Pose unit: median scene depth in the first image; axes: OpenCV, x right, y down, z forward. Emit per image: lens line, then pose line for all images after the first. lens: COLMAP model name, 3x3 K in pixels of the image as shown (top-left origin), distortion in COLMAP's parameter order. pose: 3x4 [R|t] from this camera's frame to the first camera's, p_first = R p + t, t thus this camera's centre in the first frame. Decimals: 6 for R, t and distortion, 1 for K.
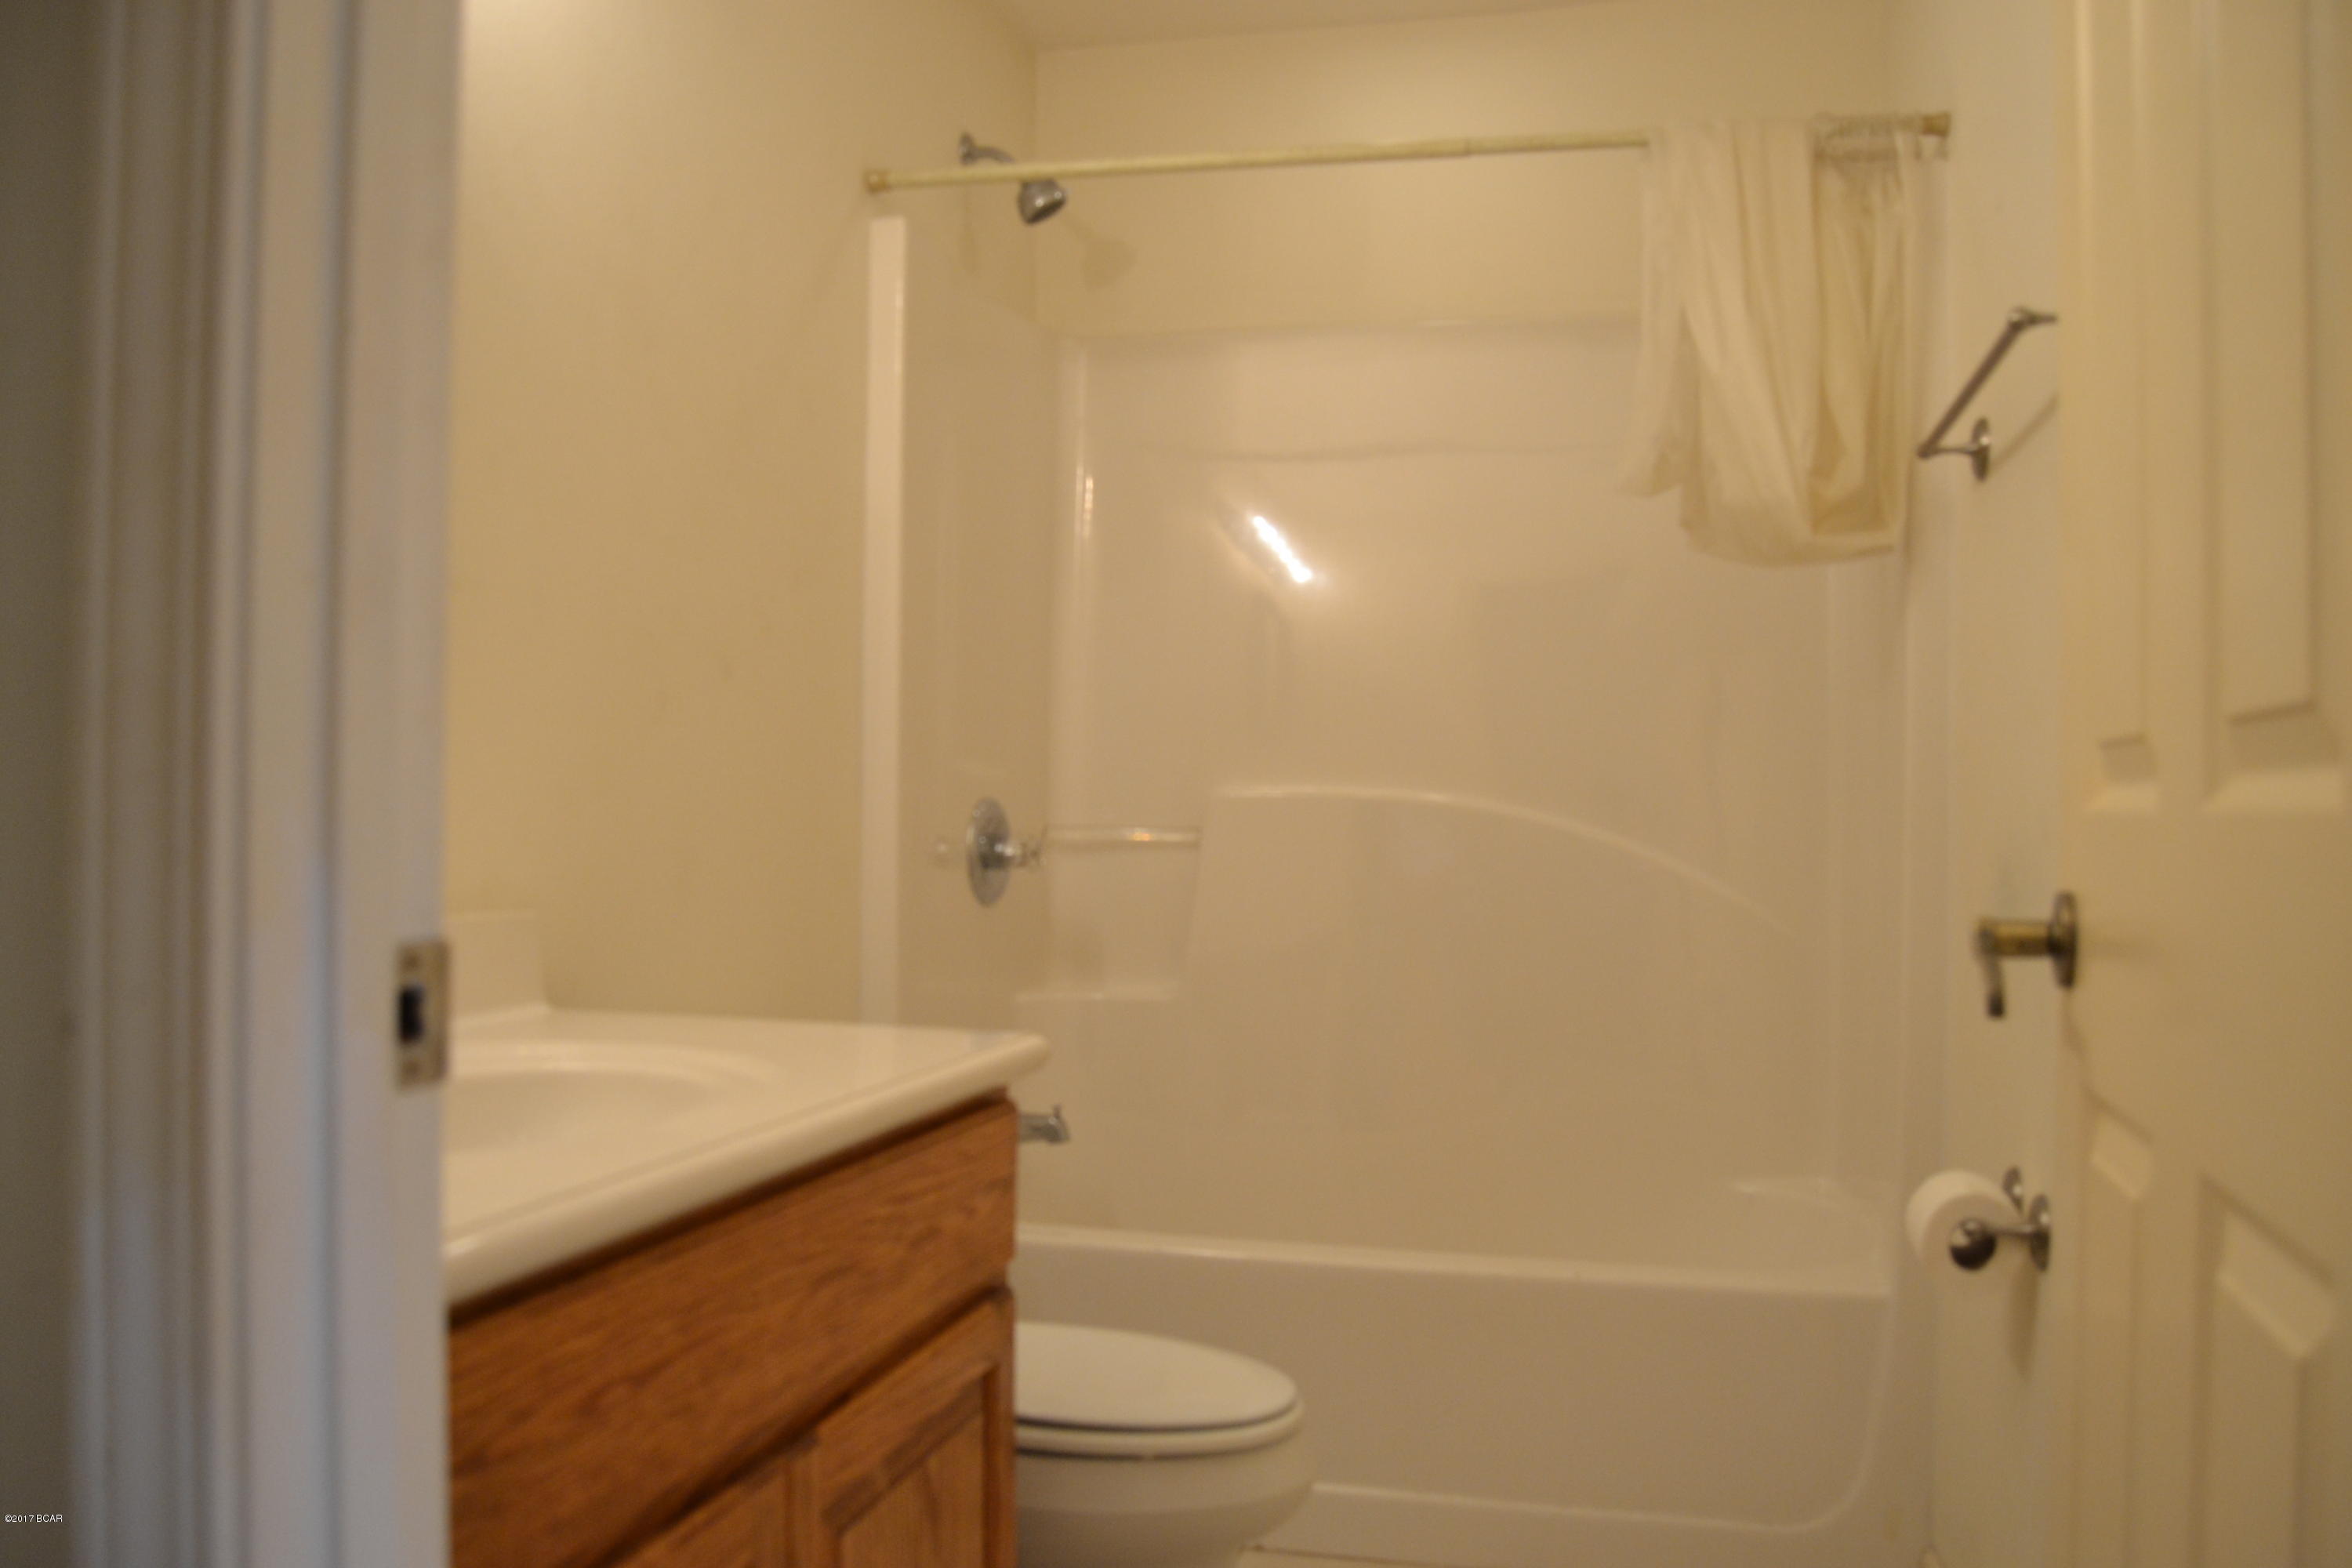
lens RADIAL K [[1870.2, 0, 1198.5], [0, 1870.2, 795.6], [0, 0, 1]] dist [-0.097094, 0.040786]
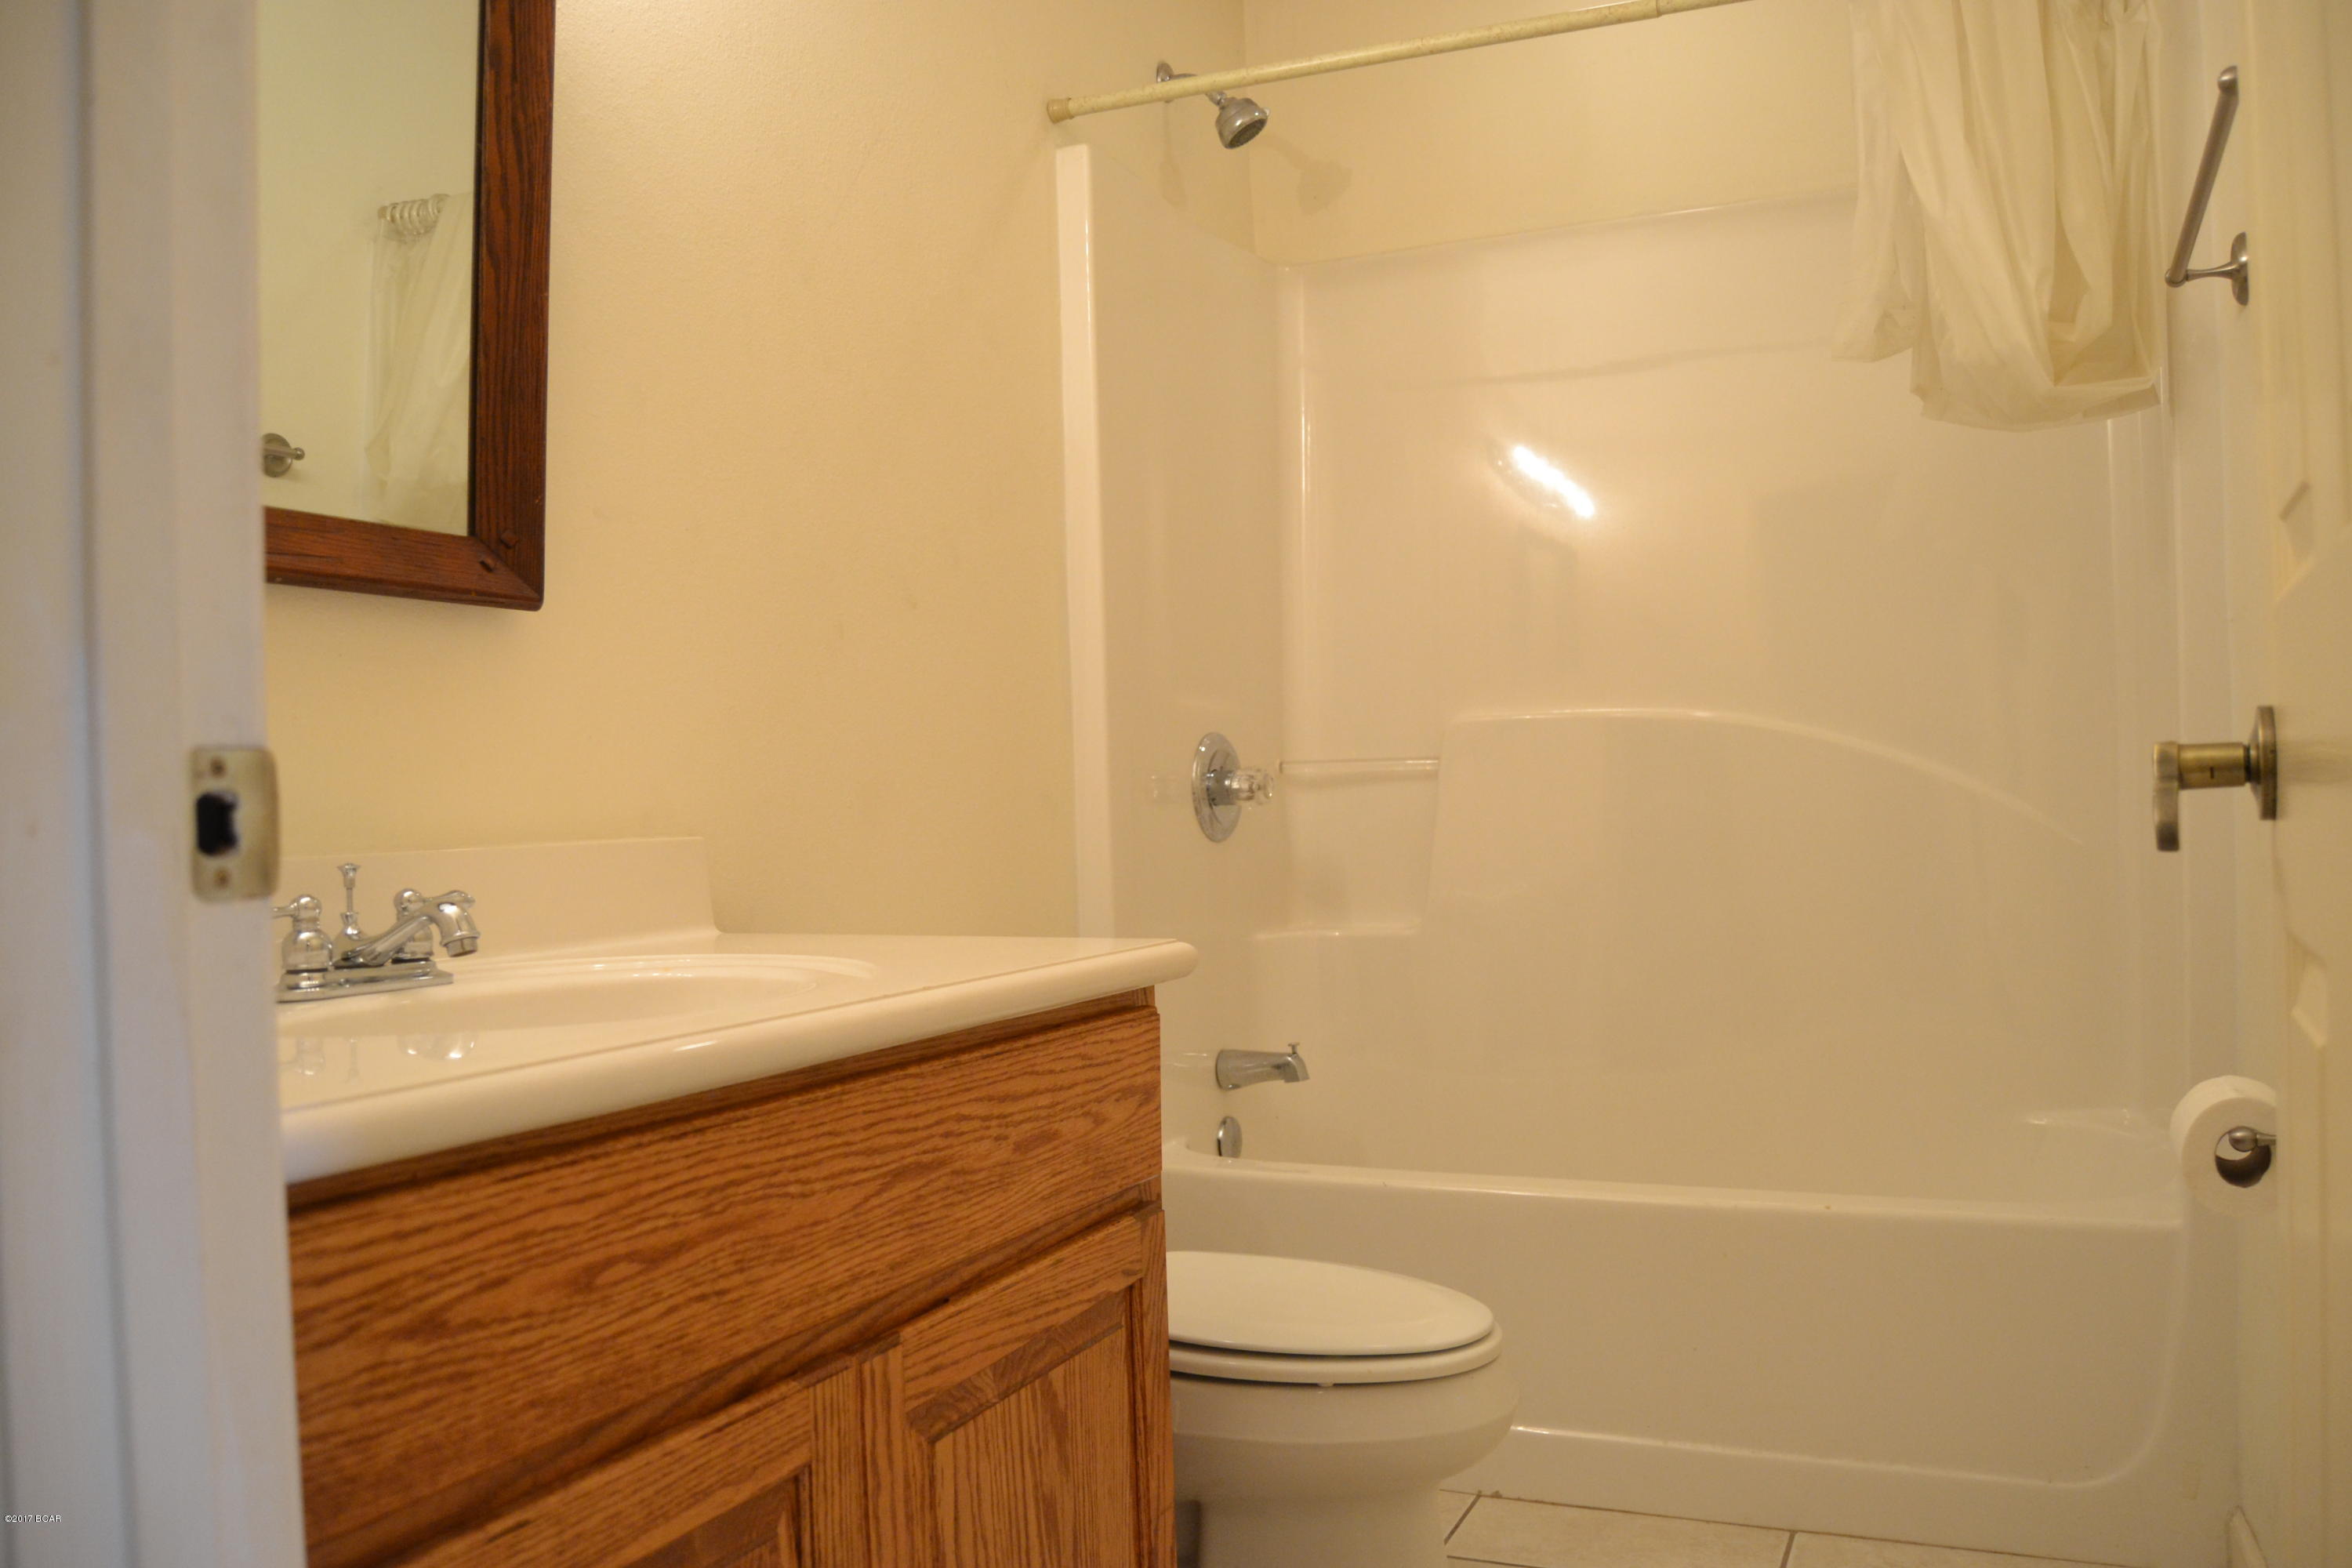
lens RADIAL K [[1870.2, 0, 1159.0], [0, 1870.2, 780.1], [0, 0, 1]] dist [-0.097094, 0.040786]
pose [[0.981856, -0.039806, -0.185401, 0.079245], [0.041576, 0.999119, 0.005668, 0.037975], [0.185012, -0.013273, 0.982647, 0.051762]]
